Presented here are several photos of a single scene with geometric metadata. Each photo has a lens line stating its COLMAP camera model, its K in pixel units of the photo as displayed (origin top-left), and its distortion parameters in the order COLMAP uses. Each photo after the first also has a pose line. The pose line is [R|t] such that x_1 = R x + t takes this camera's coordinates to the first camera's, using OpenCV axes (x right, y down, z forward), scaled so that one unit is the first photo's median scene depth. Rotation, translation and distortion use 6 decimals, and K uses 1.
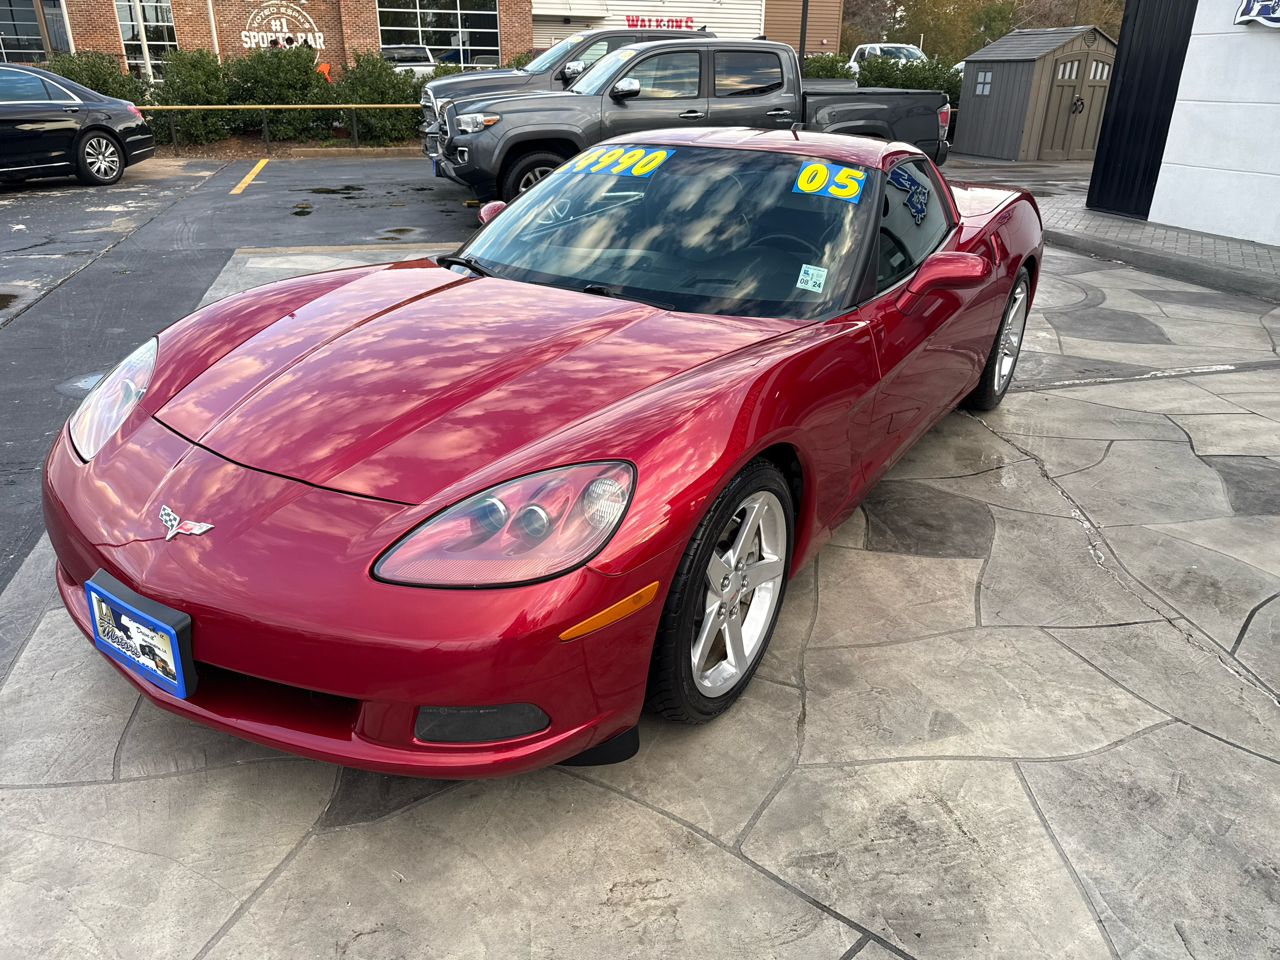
lens RADIAL K [[903.5, 0, 651.3], [0, 903.5, 476.7], [0, 0, 1]] dist [0.030986, -0.041221]
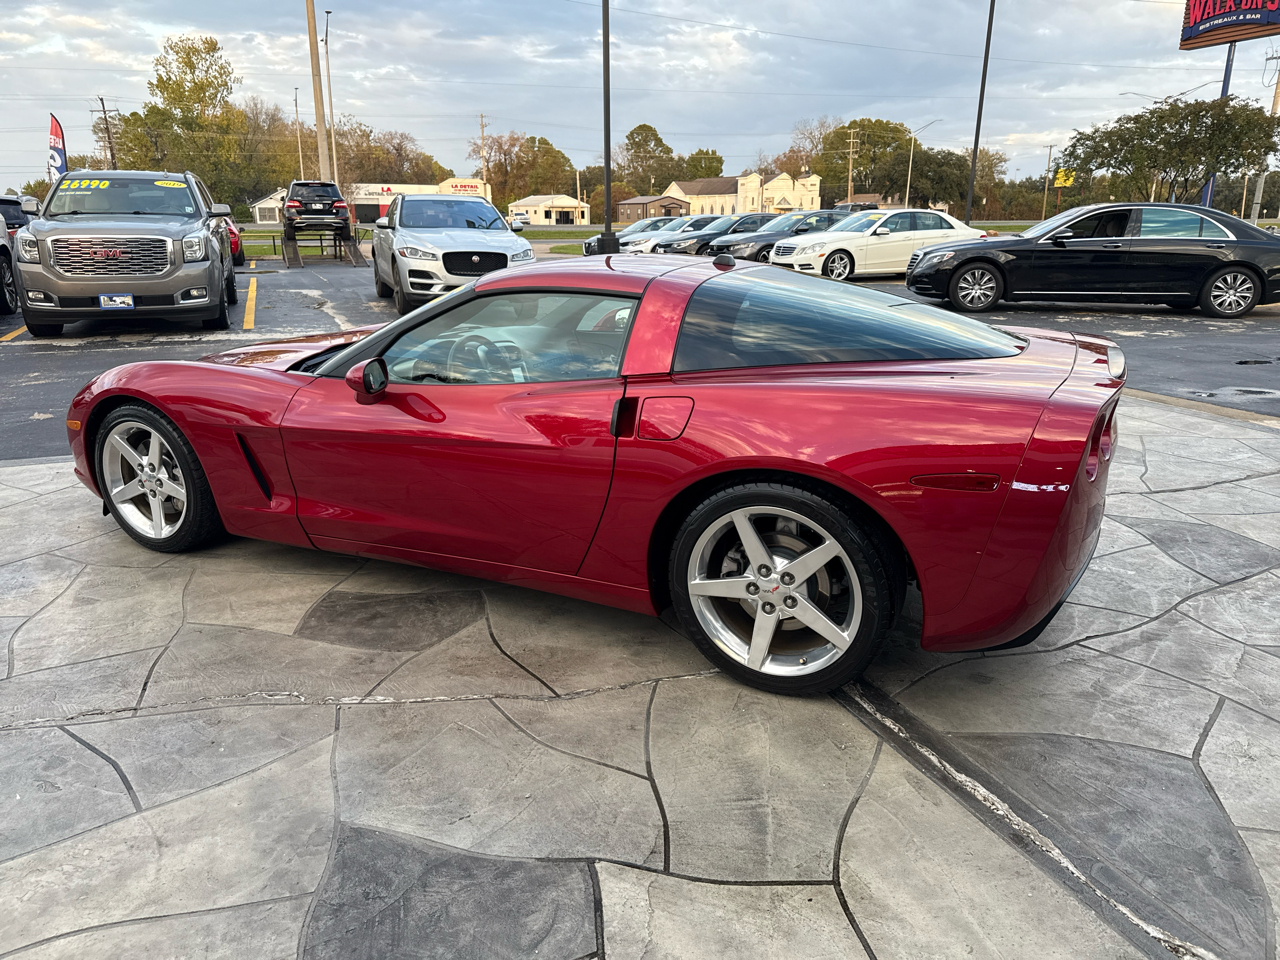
lens RADIAL K [[903.5, 0, 633.6], [0, 903.5, 481.9], [0, 0, 1]] dist [0.030986, -0.041221]
pose [[0.111397, 0.269802, -0.956451, 0.332345], [-0.396423, 0.894615, 0.206187, -0.107818], [0.911284, 0.356190, 0.206613, 0.262259]]
